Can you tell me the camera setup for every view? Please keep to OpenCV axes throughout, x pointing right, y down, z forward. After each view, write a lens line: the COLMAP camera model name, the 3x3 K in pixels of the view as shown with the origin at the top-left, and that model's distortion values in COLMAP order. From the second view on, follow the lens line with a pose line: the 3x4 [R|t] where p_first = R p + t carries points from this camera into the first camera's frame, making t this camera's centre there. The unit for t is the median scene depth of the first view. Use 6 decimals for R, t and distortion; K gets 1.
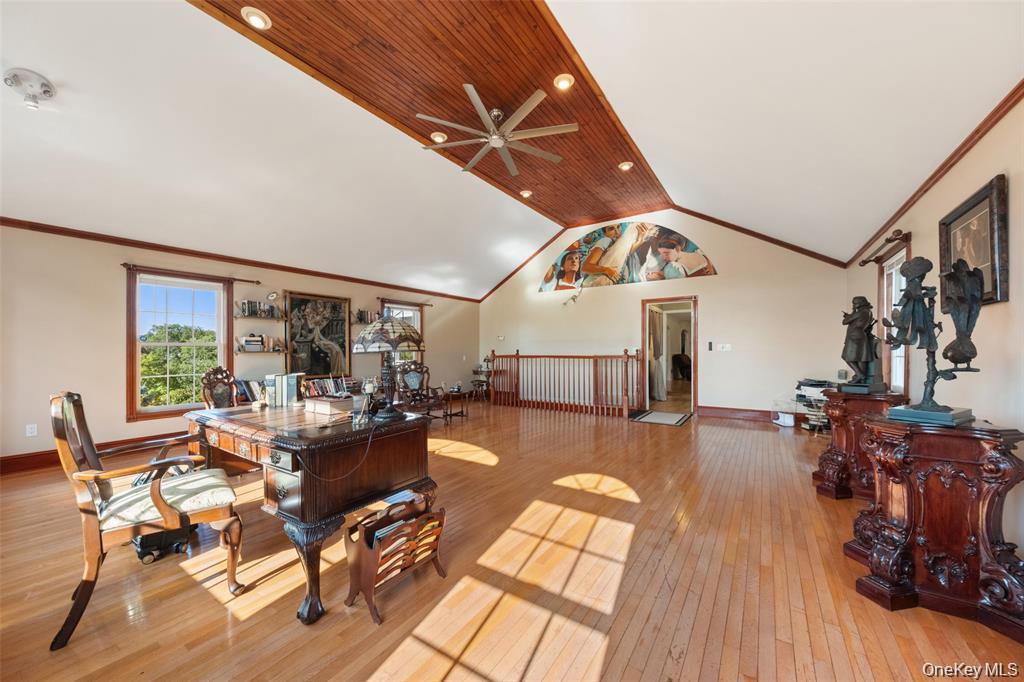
lens RADIAL K [[383.9, 0, 510.2], [0, 383.9, 348.9], [0, 0, 1]] dist [0.000876, 0.000052]
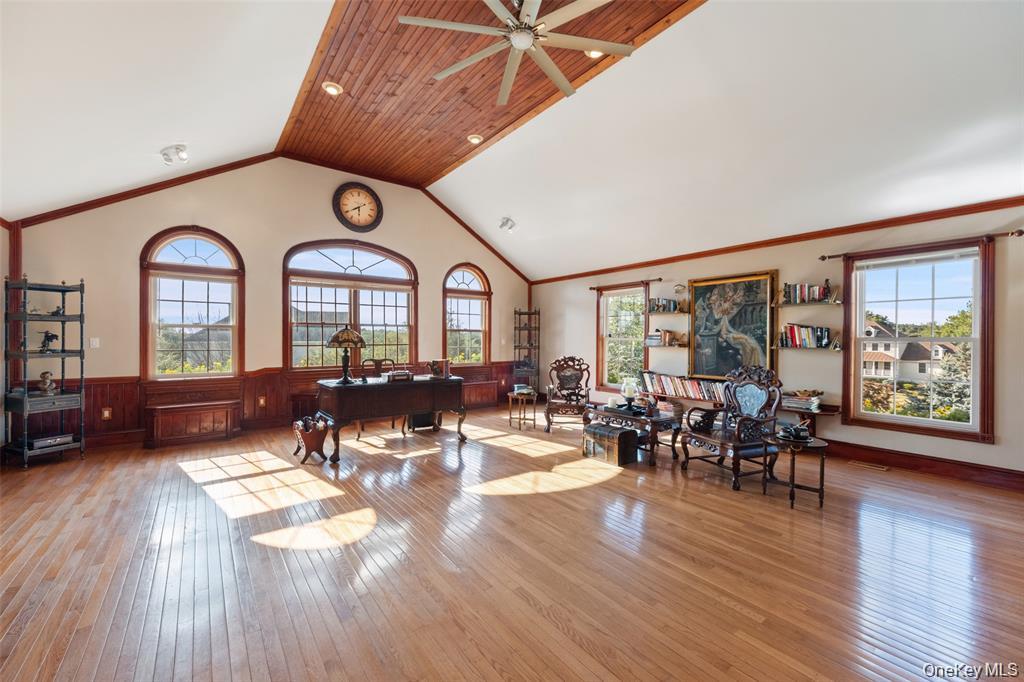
lens RADIAL K [[411.9, 0, 512.0], [0, 411.9, 341.0], [0, 0, 1]] dist [0.000504, -0.000017]
pose [[-0.331466, 0.004577, -0.943456, 0.499960], [0.000490, 0.999989, 0.004679, -0.010882], [0.943467, 0.001088, -0.331464, 0.934412]]
